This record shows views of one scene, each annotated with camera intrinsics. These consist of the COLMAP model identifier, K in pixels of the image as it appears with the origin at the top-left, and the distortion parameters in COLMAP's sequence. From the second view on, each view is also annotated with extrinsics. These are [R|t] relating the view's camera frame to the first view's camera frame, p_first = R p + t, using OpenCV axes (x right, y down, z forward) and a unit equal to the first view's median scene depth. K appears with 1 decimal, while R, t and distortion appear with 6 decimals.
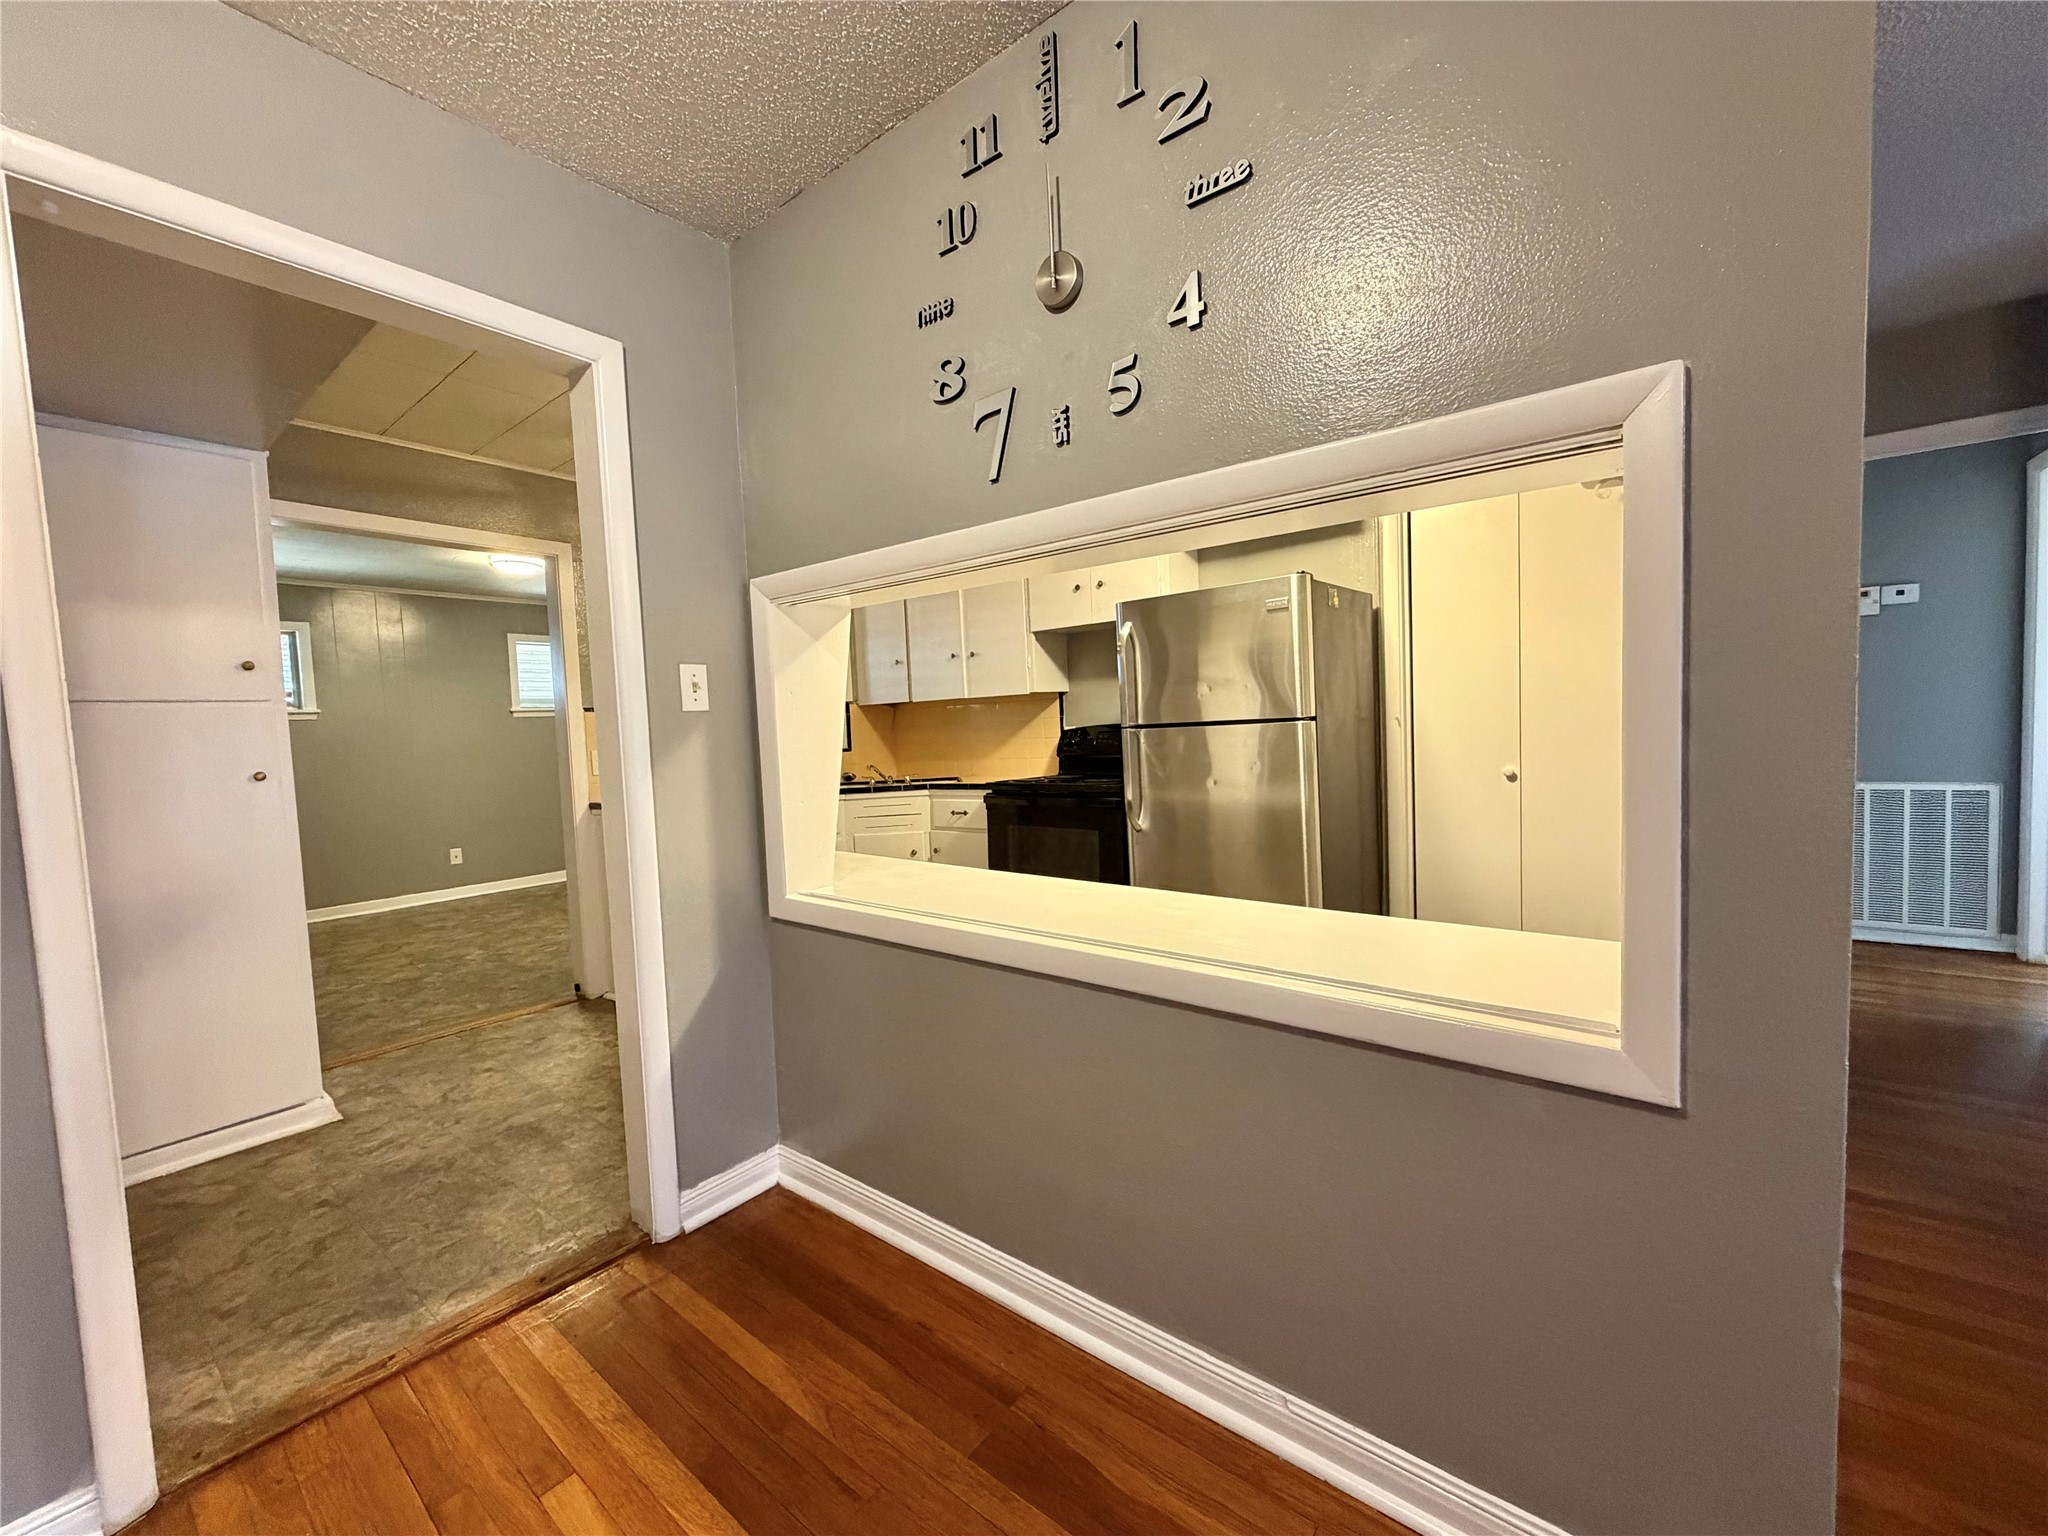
lens RADIAL K [[818.9, 0, 1018.9], [0, 818.9, 768.1], [0, 0, 1]] dist [-0.001579, 0.000981]
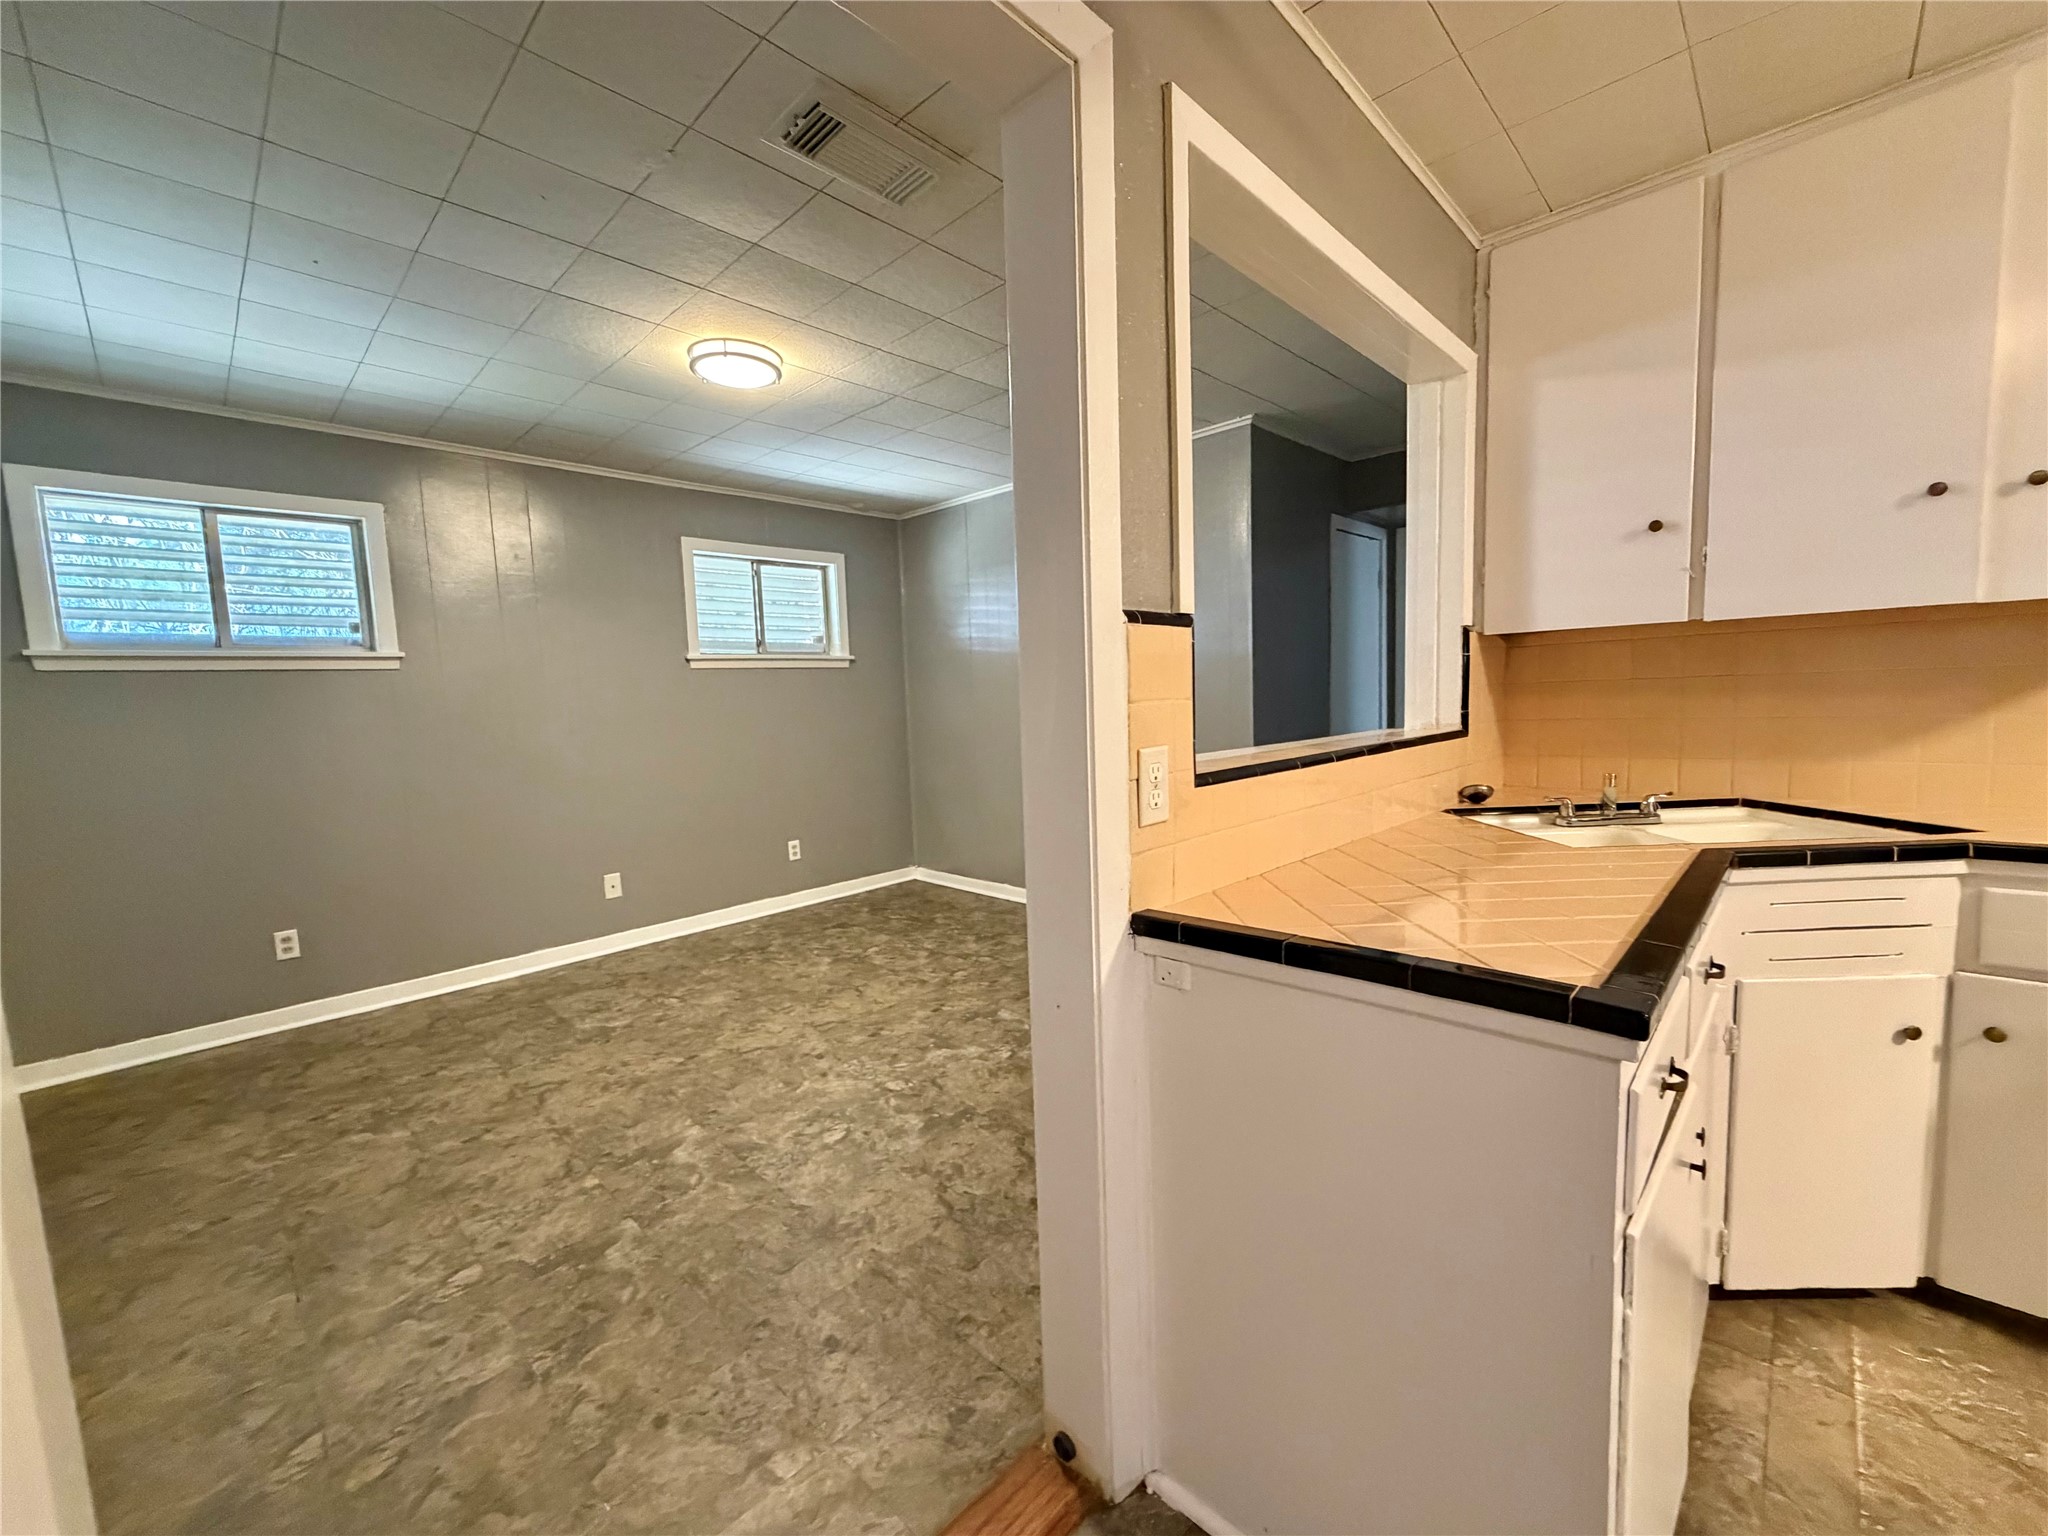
lens RADIAL K [[818.9, 0, 1017.5], [0, 818.9, 769.1], [0, 0, 1]] dist [-0.001579, 0.000981]
pose [[0.995367, 0.013529, -0.095187, -0.742097], [-0.009171, 0.998896, 0.046076, -0.037870], [0.095705, -0.044990, 0.994393, 0.943778]]
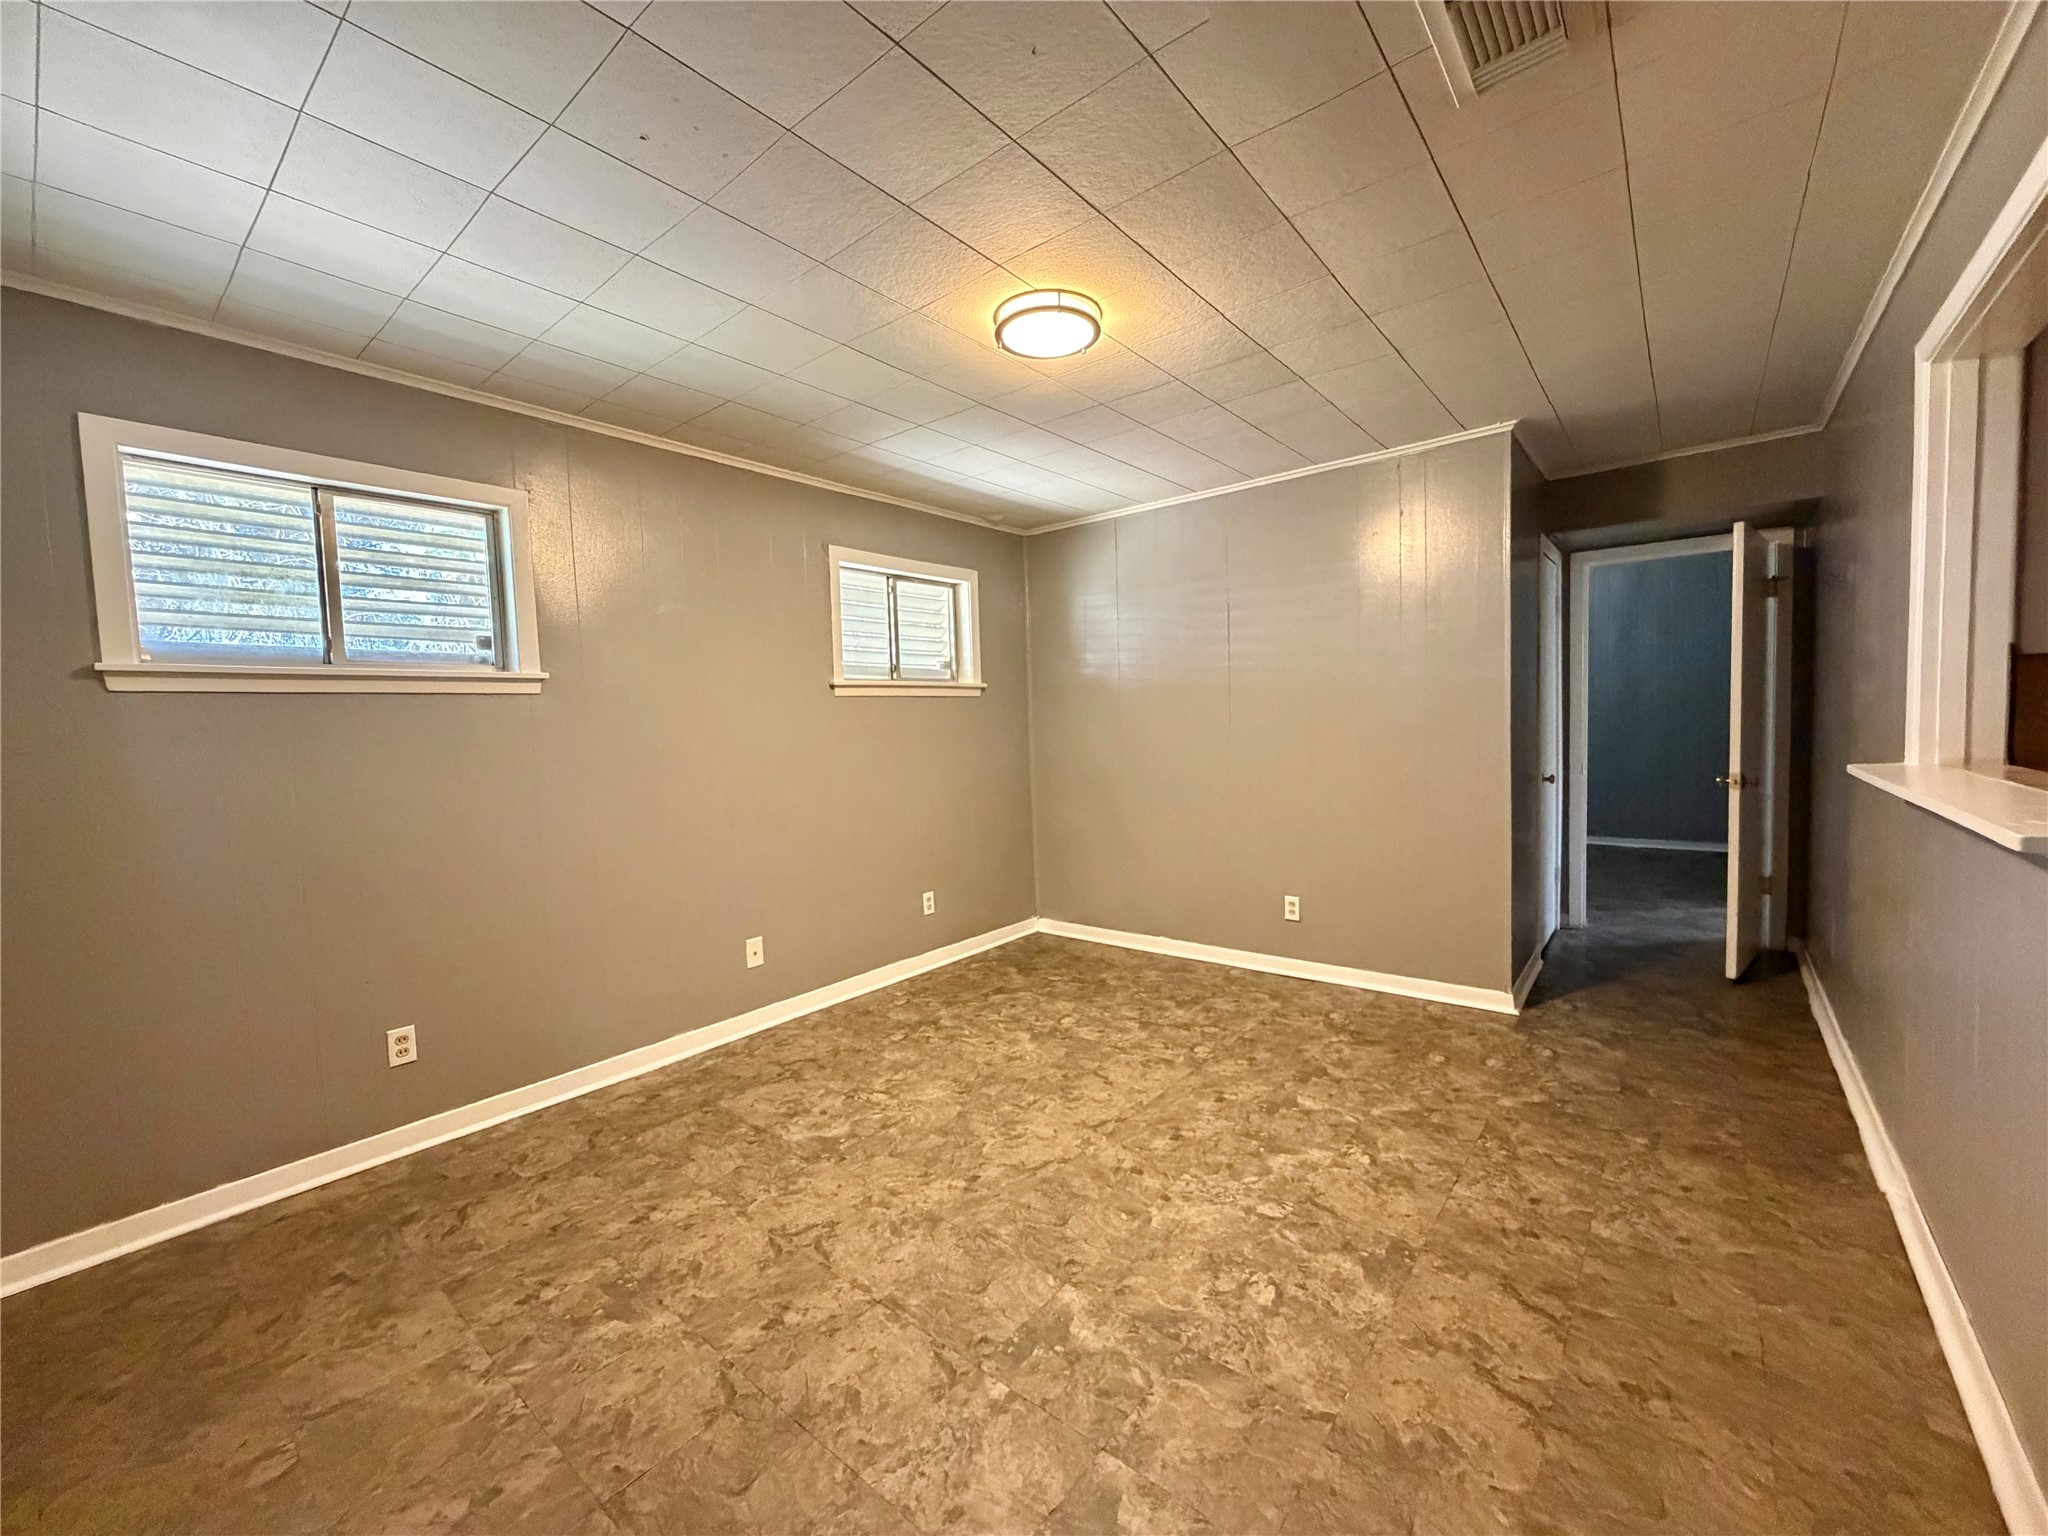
lens RADIAL K [[818.9, 0, 1016.5], [0, 818.9, 768.2], [0, 0, 1]] dist [-0.001579, 0.000981]
pose [[0.999909, 0.005265, -0.012443, -1.208213], [-0.005242, 0.999985, 0.001845, -0.036841], [0.012453, -0.001779, 0.999921, 1.100080]]
